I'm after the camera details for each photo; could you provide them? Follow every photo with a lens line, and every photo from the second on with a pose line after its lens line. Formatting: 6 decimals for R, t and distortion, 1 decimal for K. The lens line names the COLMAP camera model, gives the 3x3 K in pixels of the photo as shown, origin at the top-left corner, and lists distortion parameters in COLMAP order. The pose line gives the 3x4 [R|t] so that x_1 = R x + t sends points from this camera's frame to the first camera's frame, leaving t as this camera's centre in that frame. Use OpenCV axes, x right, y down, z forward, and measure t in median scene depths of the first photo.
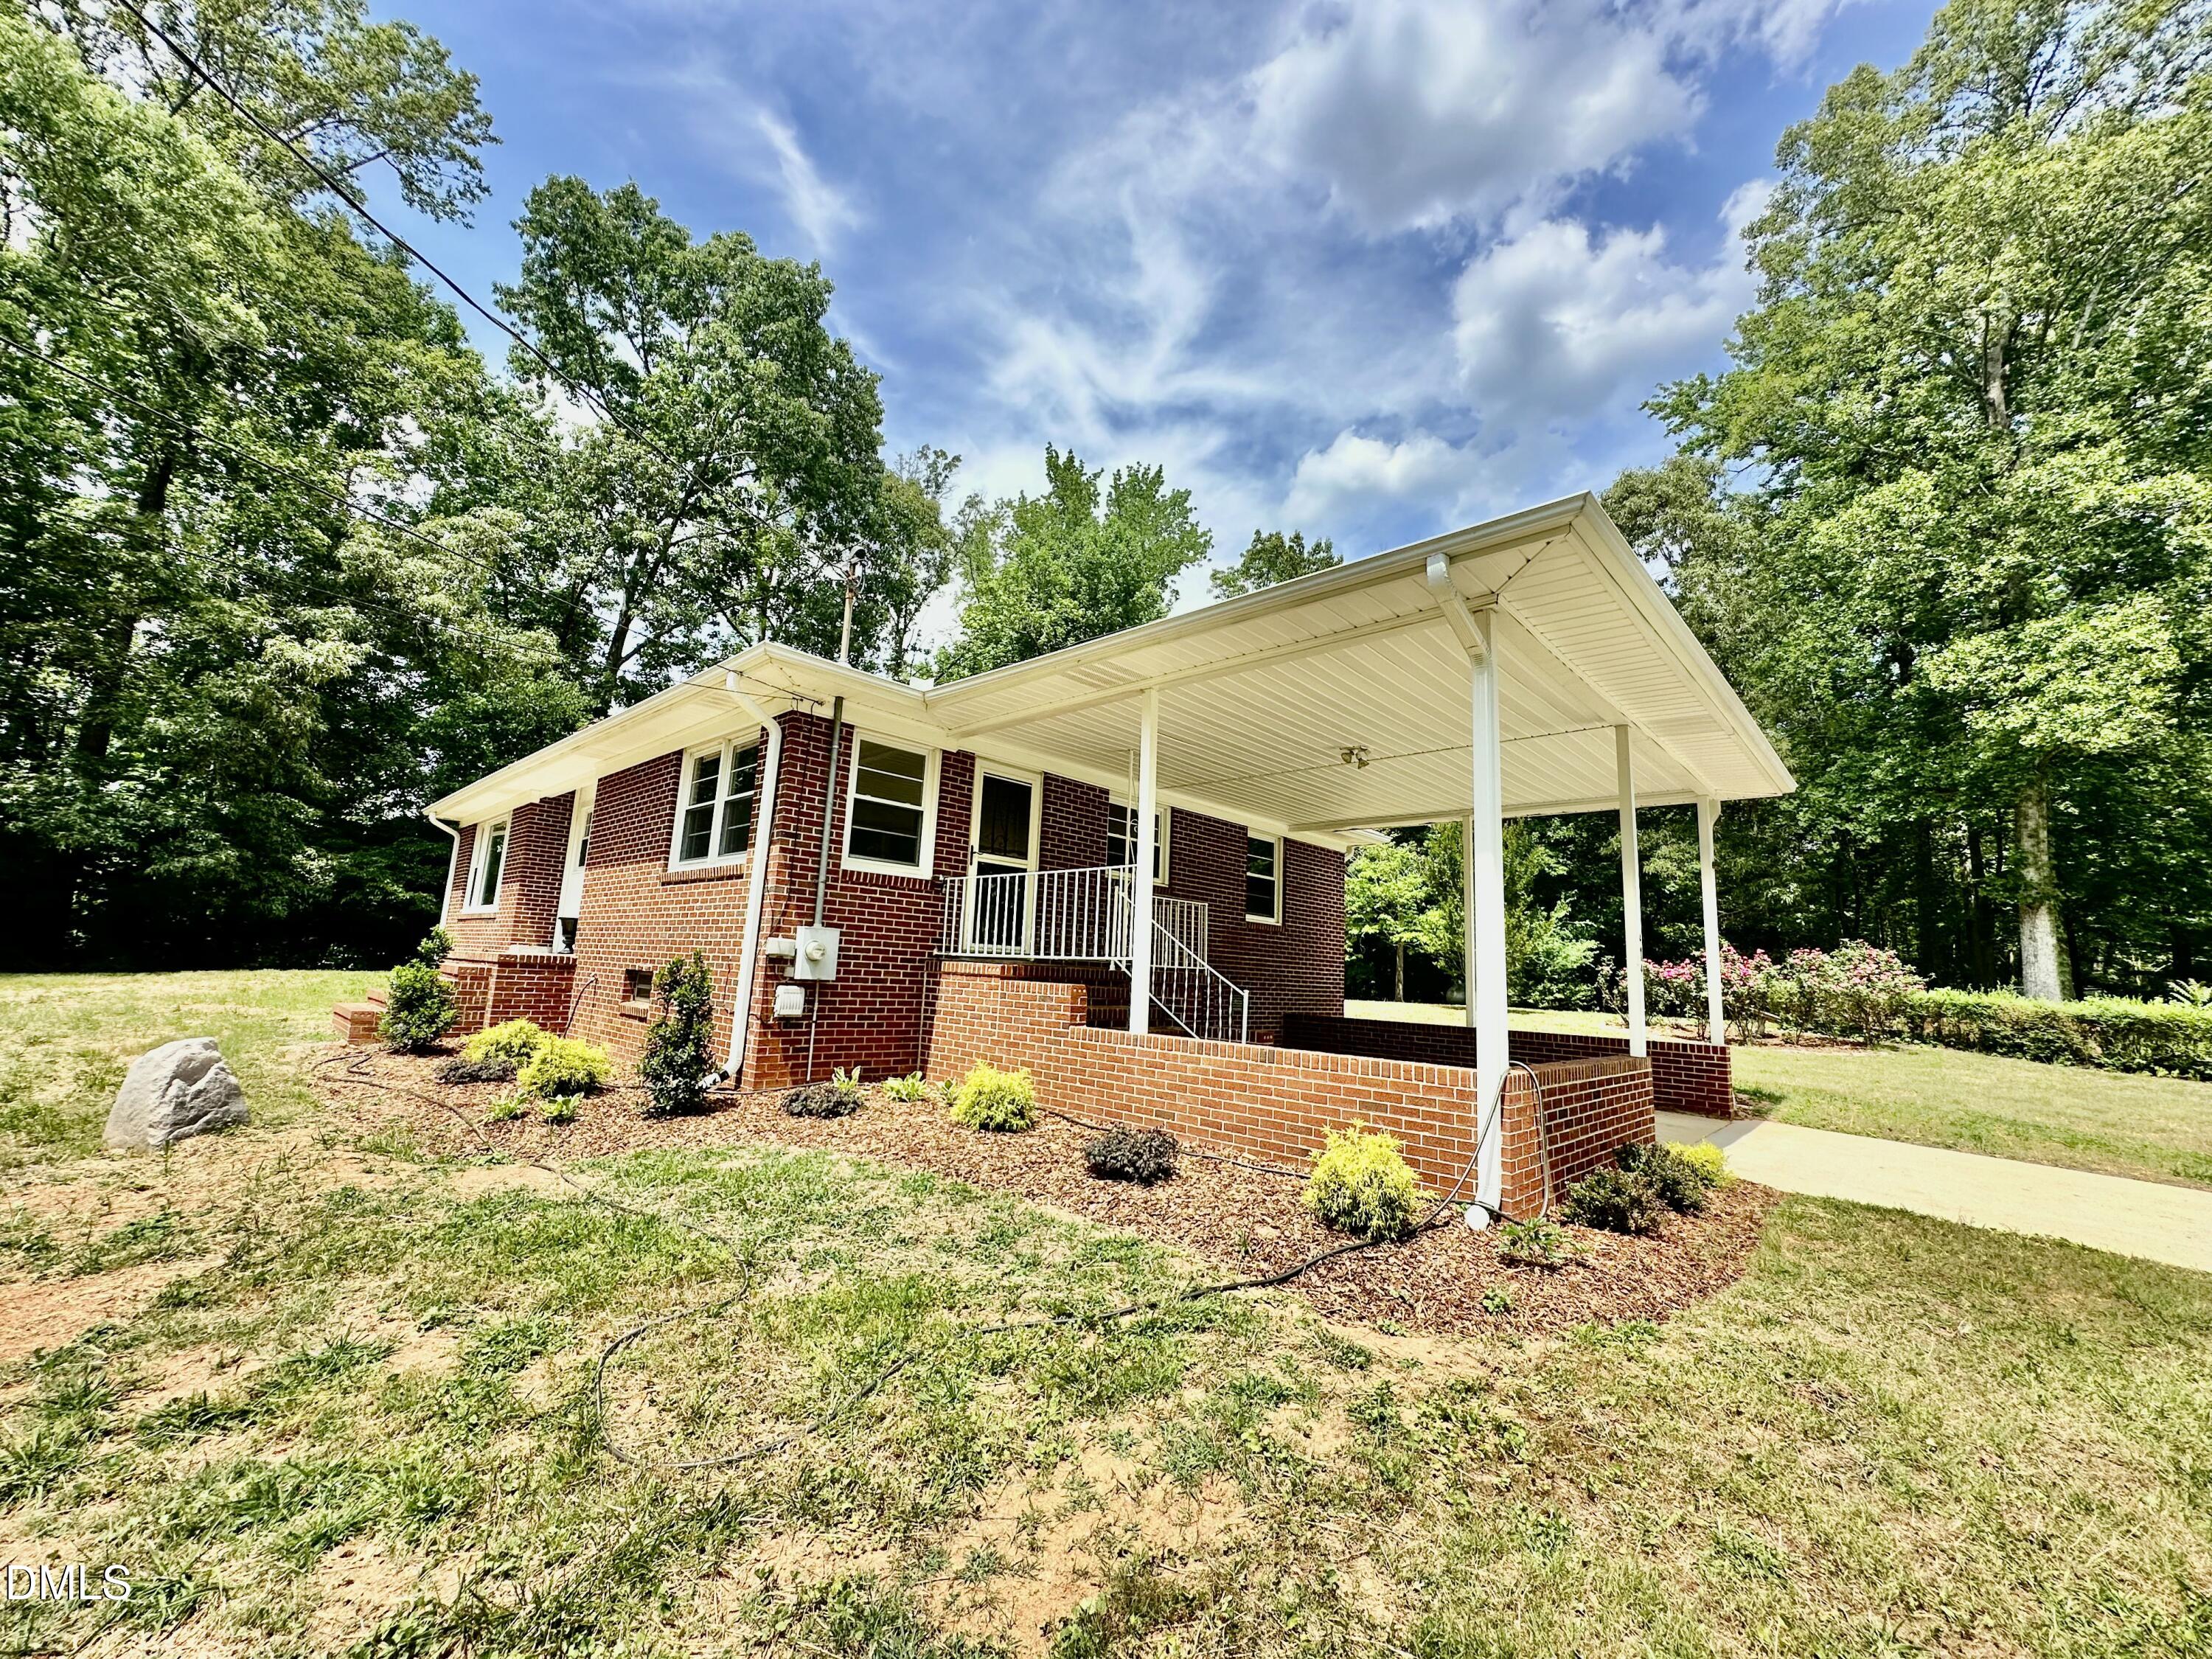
lens RADIAL K [[887.7, 0, 1113.6], [0, 887.7, 823.6], [0, 0, 1]] dist [-0.009300, 0.003095]
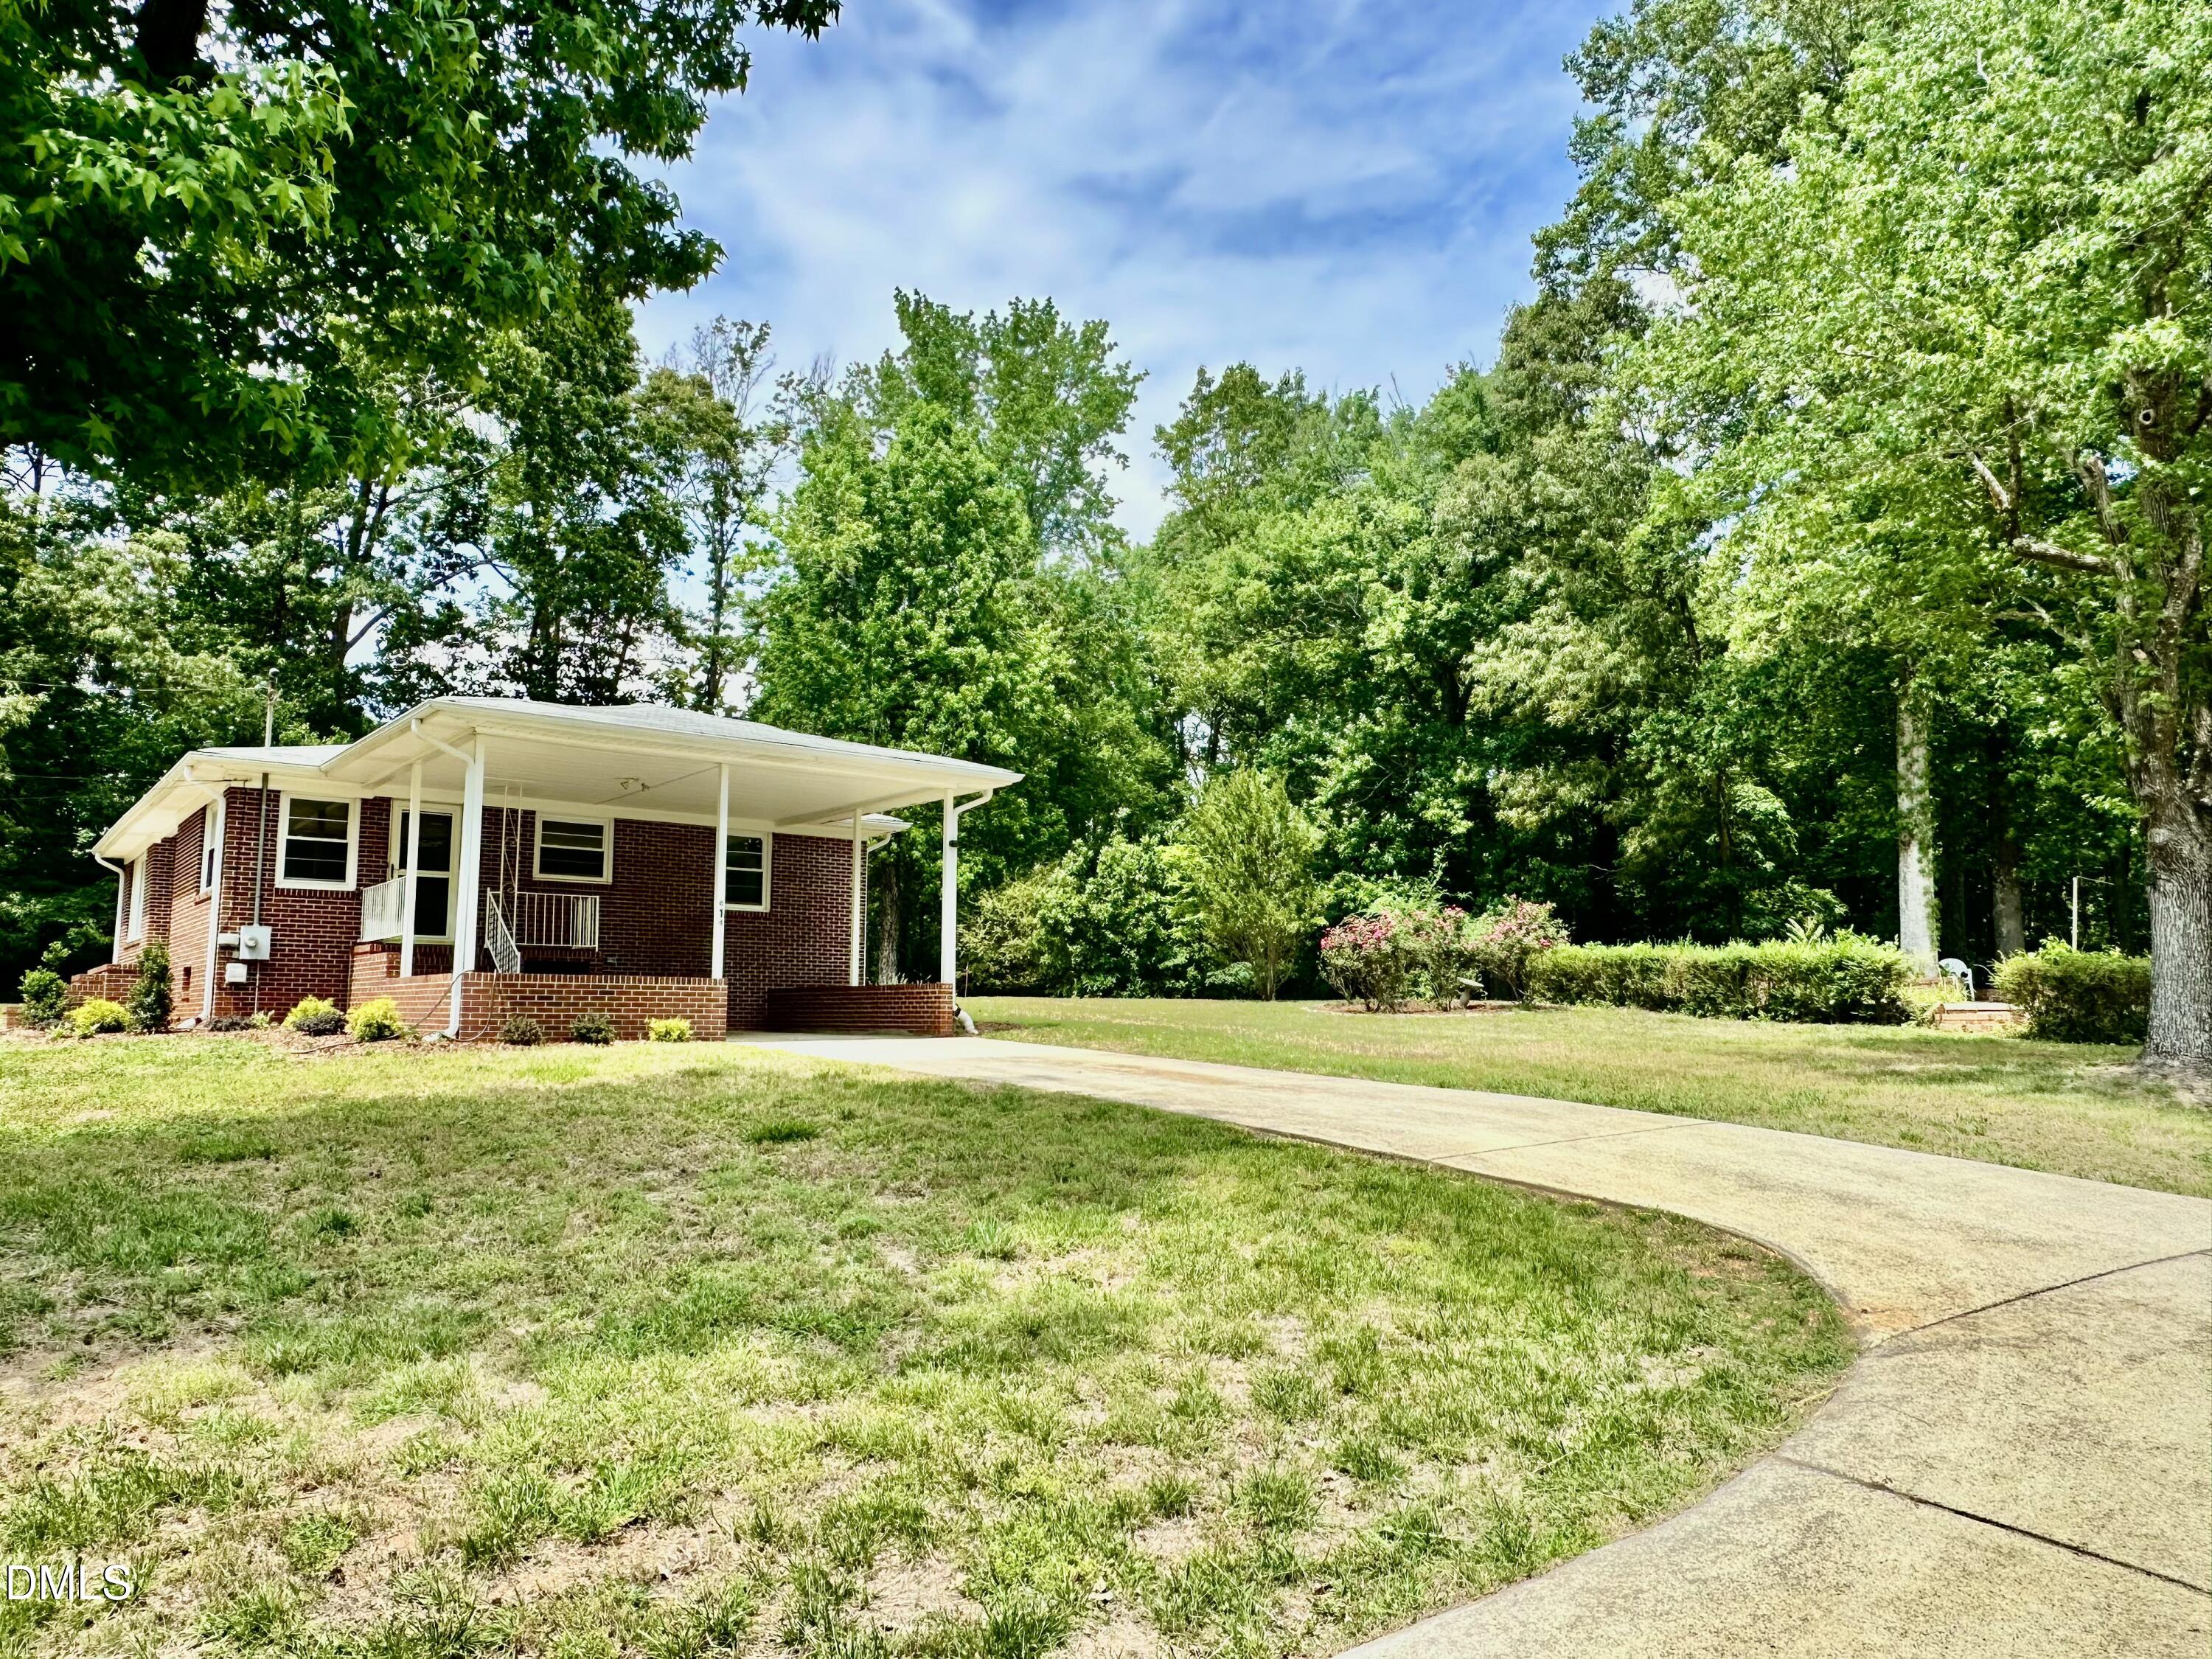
lens RADIAL K [[1500.4, 0, 1100.8], [0, 1500.4, 832.0], [0, 0, 1]] dist [-0.000043, -0.000653]
pose [[0.987609, -0.064292, -0.143161, 0.648604], [0.069321, 0.997131, 0.030419, -0.010319], [0.140794, -0.039967, 0.989232, -0.591622]]
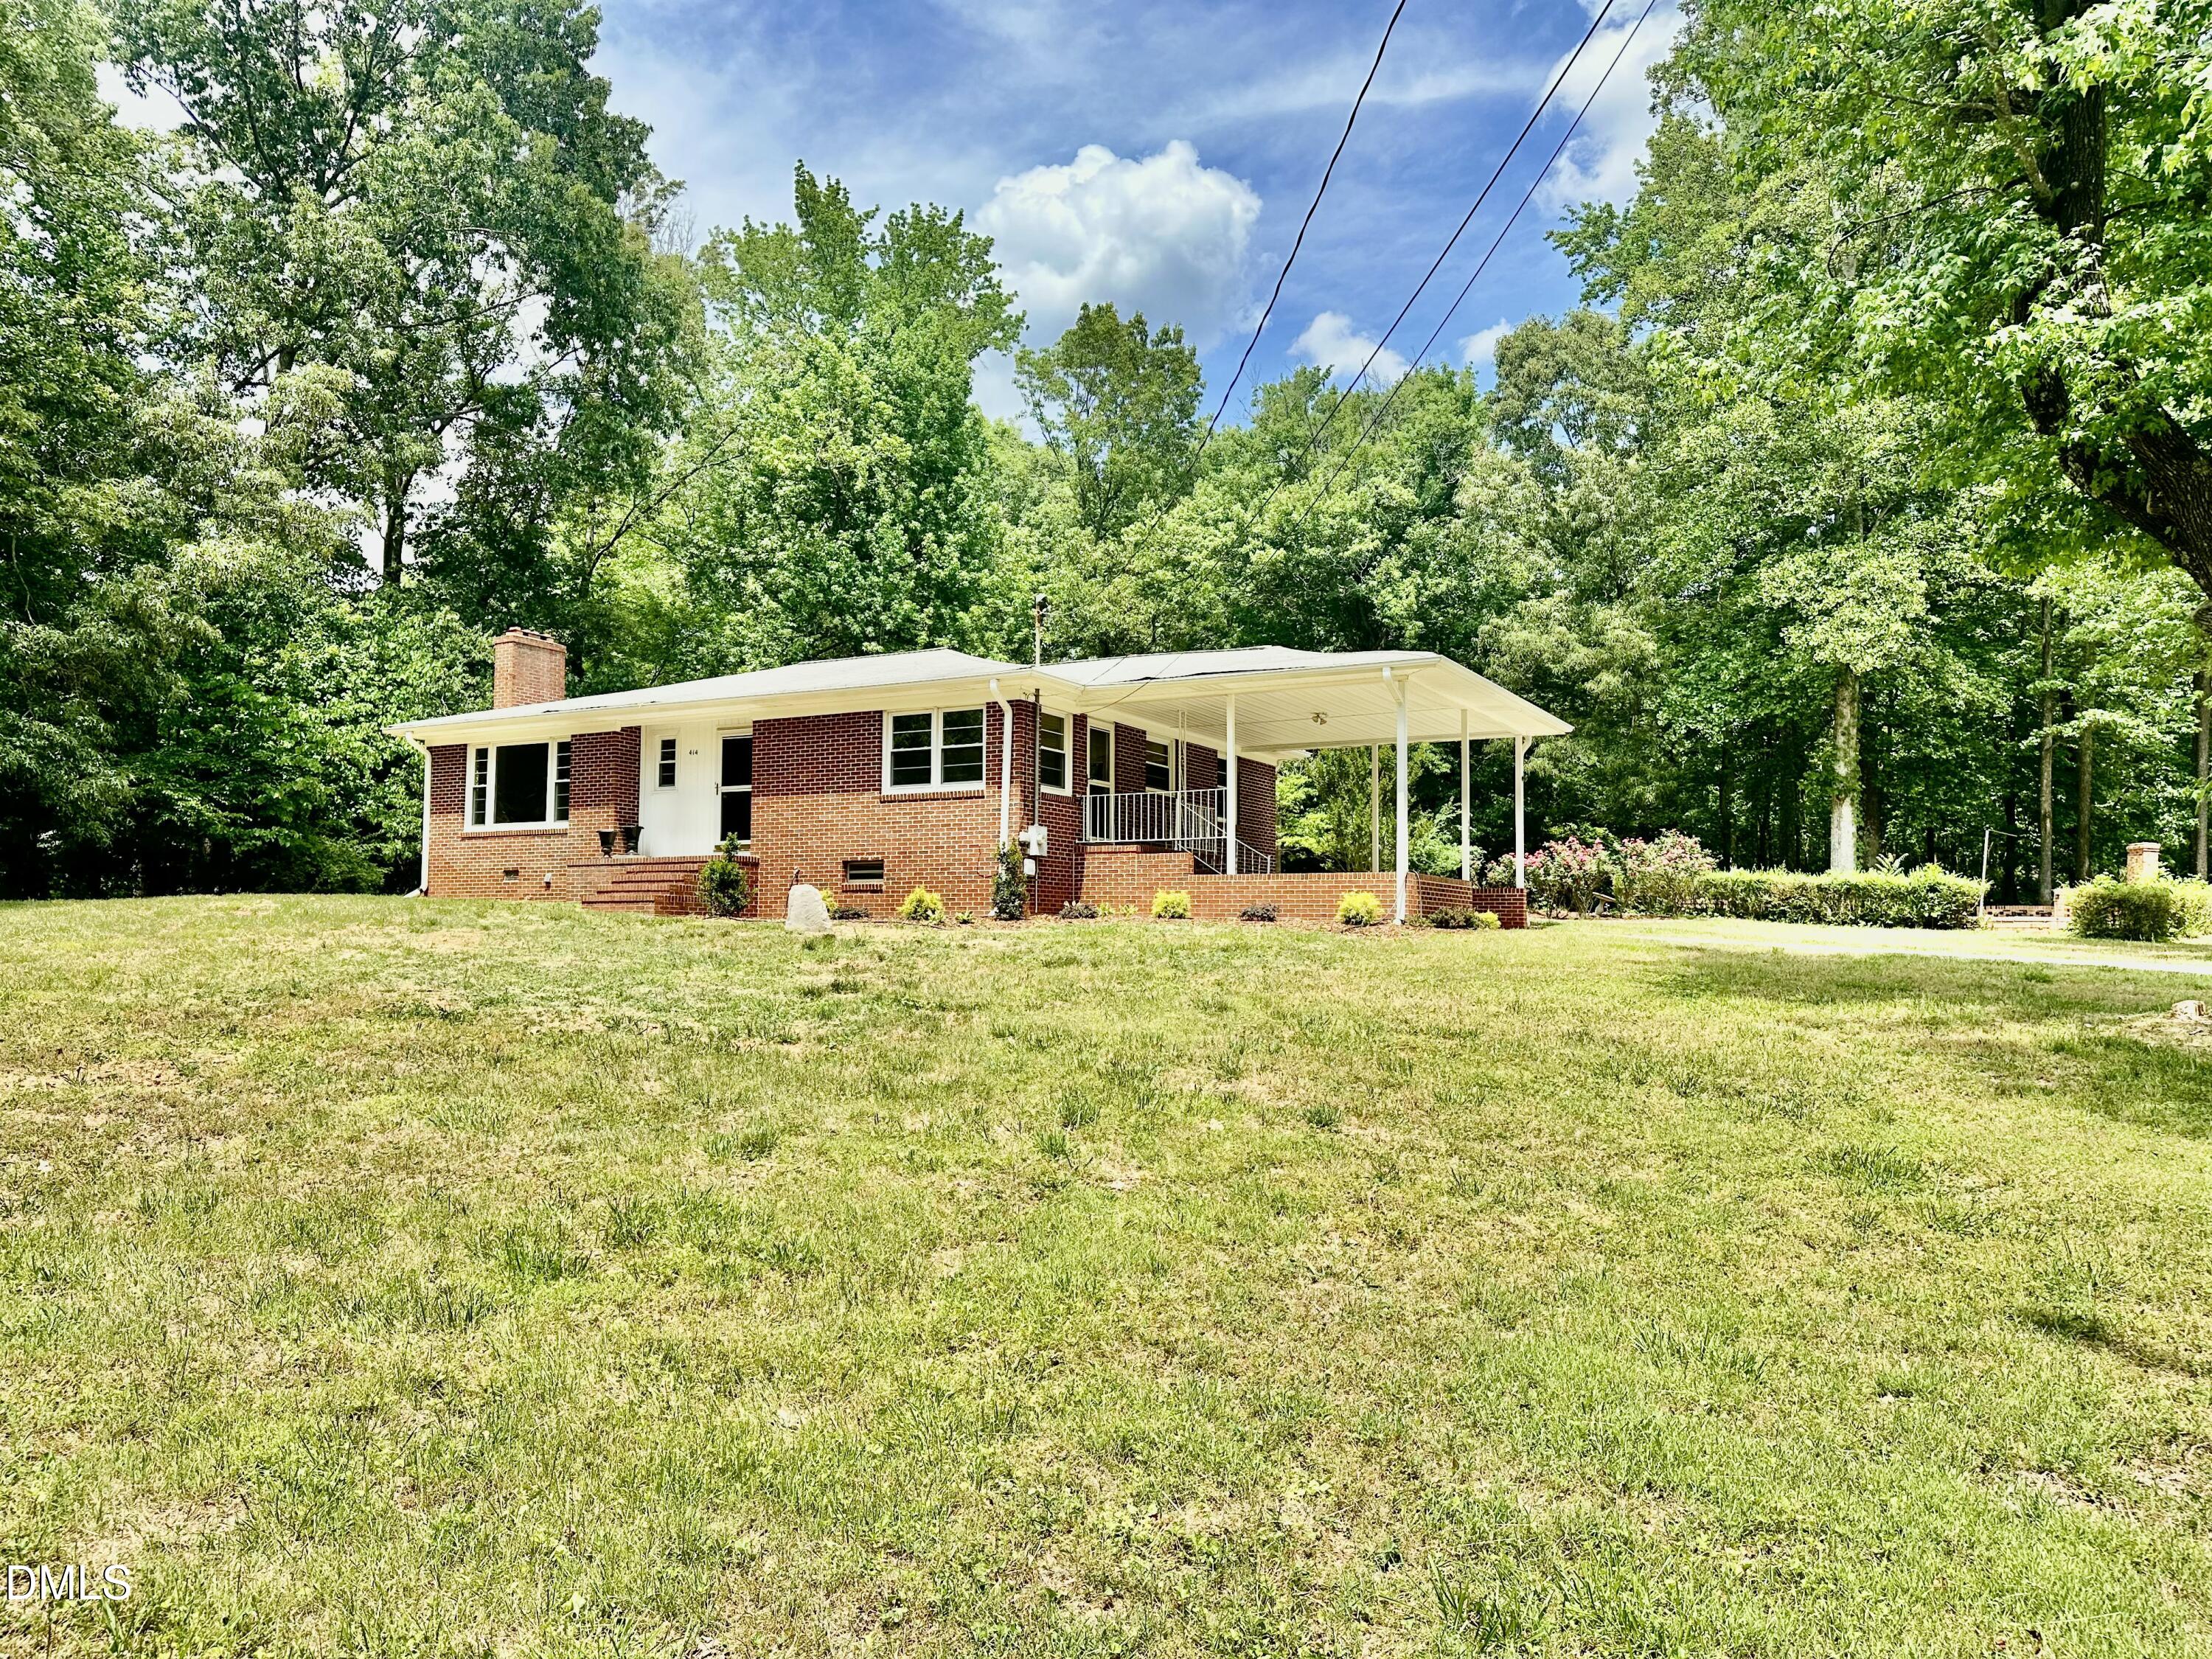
lens RADIAL K [[1542.9, 0, 1112.7], [0, 1542.9, 838.0], [0, 0, 1]] dist [0.075939, 0.000124]
pose [[0.969363, -0.022947, 0.244556, -0.399355], [-0.003196, 0.994364, 0.105969, -0.077305], [-0.245610, -0.103504, 0.963827, -0.837256]]
